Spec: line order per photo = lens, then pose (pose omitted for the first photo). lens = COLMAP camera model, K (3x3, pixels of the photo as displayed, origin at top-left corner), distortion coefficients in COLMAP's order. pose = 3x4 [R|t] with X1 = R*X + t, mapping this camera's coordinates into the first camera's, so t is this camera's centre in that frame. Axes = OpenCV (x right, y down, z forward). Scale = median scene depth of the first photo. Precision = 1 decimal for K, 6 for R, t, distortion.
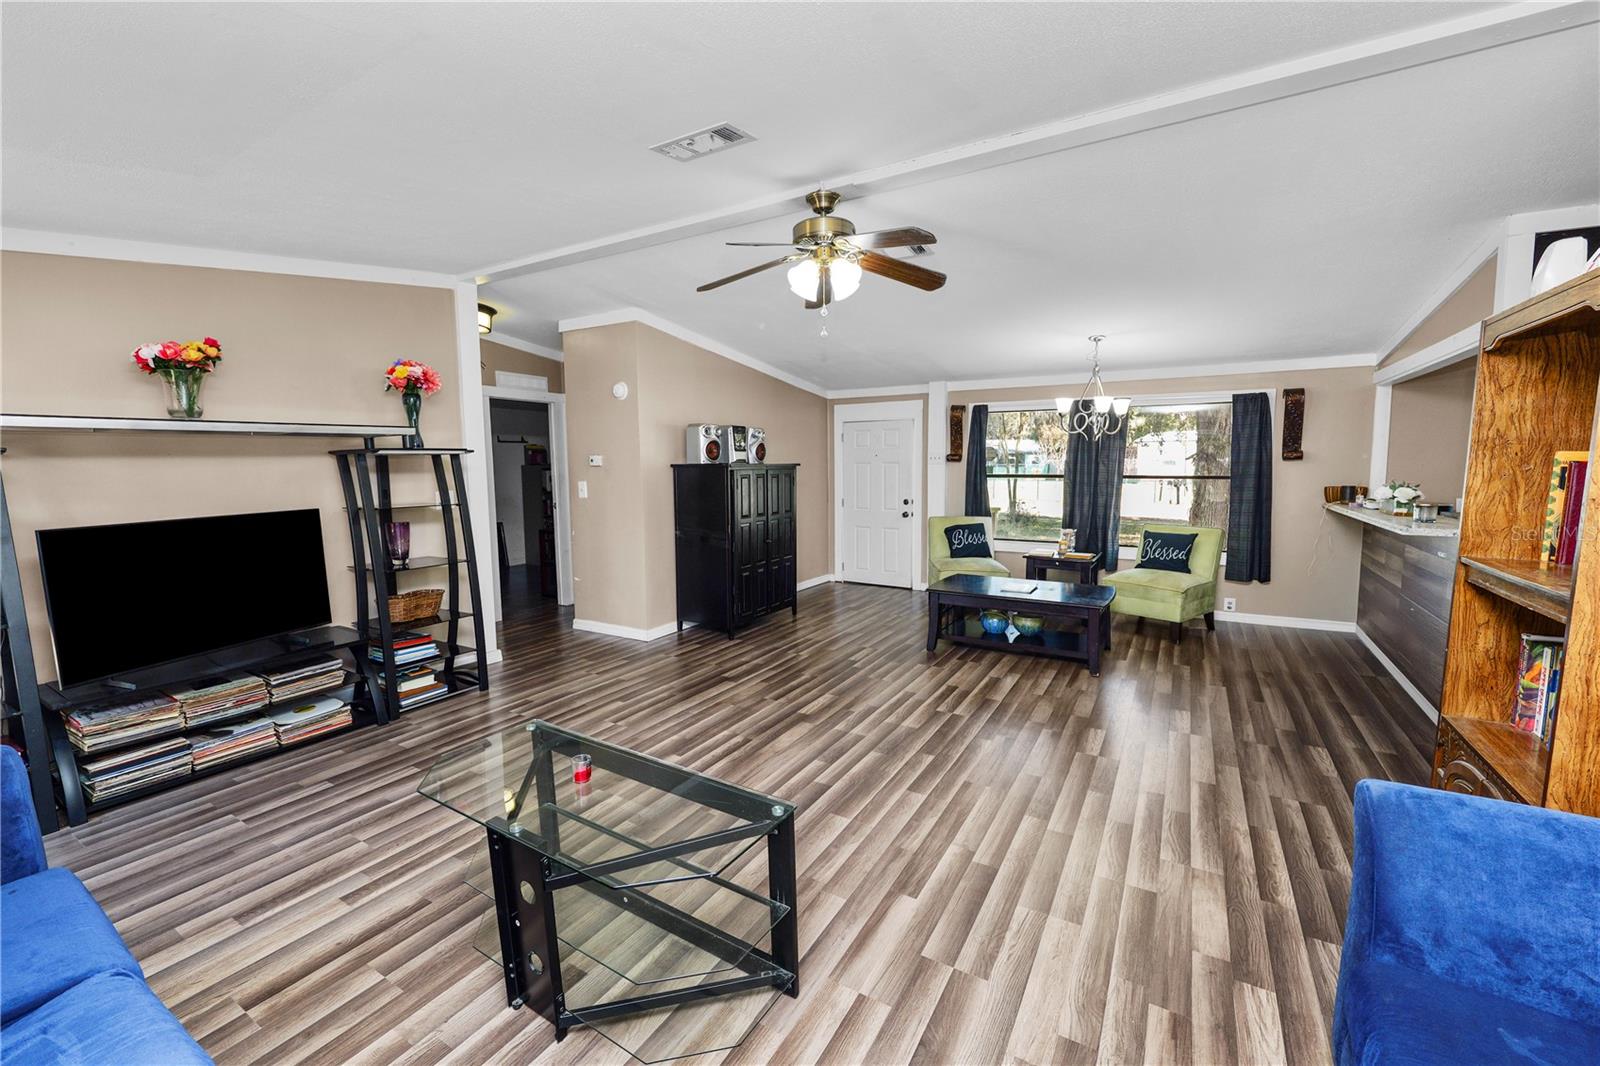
lens RADIAL K [[652.1, 0, 798.1], [0, 652.1, 531.5], [0, 0, 1]] dist [-0.013801, 0.001427]
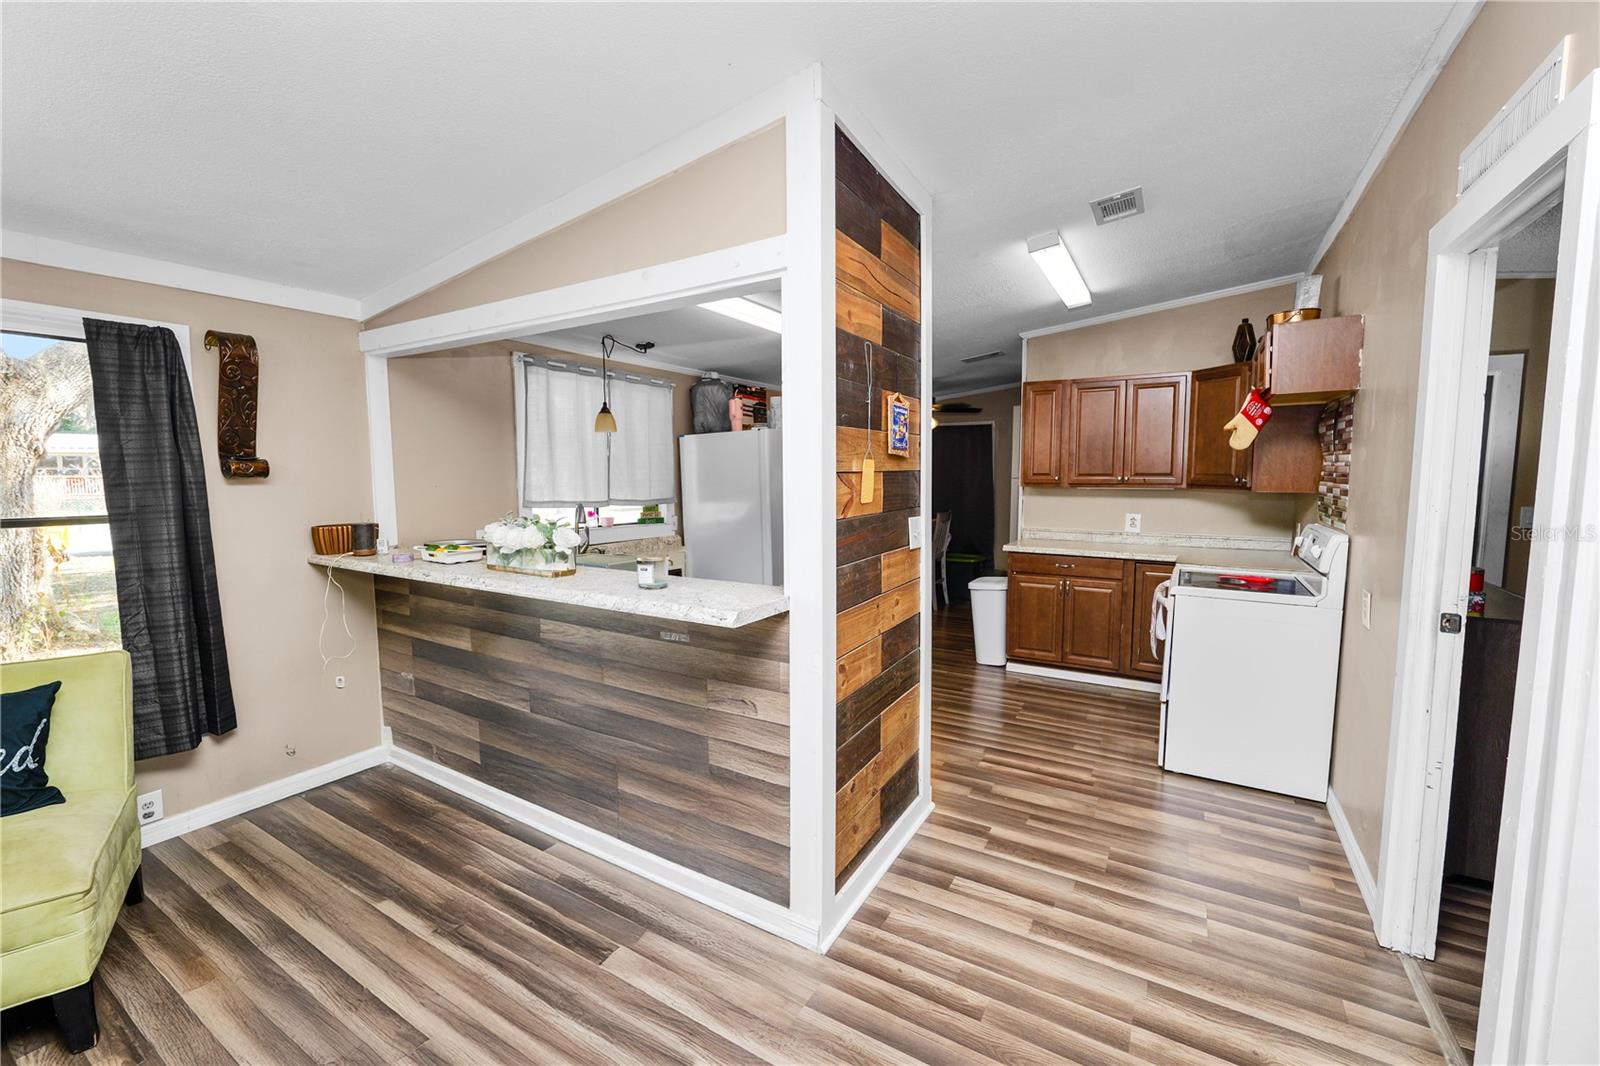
lens RADIAL K [[652.1, 0, 796.6], [0, 652.1, 527.6], [0, 0, 1]] dist [-0.013801, 0.001427]
pose [[0.005013, -0.075528, 0.997131, 0.332300], [0.105350, 0.991634, 0.074582, -0.081593], [-0.994423, 0.104674, 0.012928, 0.717885]]
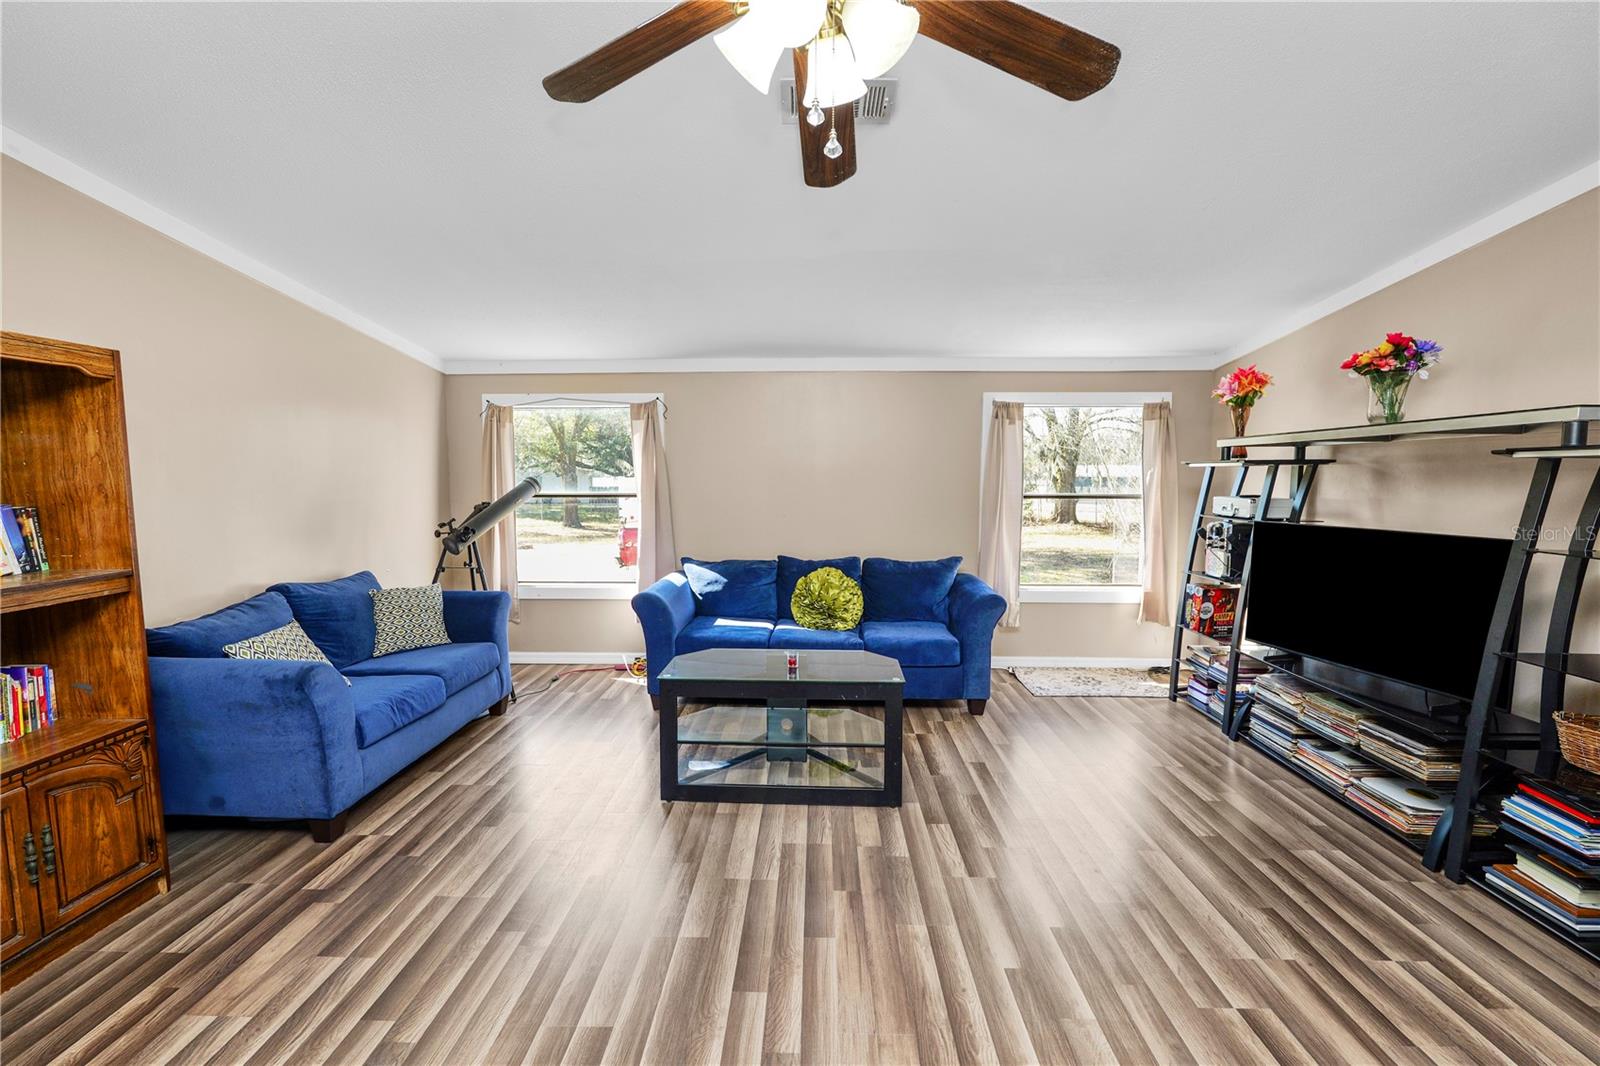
lens RADIAL K [[652.1, 0, 798.5], [0, 652.1, 528.7], [0, 0, 1]] dist [-0.013801, 0.001427]
pose [[-0.873097, 0.049804, -0.484995, 0.183807], [-0.045091, 0.982256, 0.182042, -0.109584], [0.485456, 0.180810, -0.855360, 0.979951]]
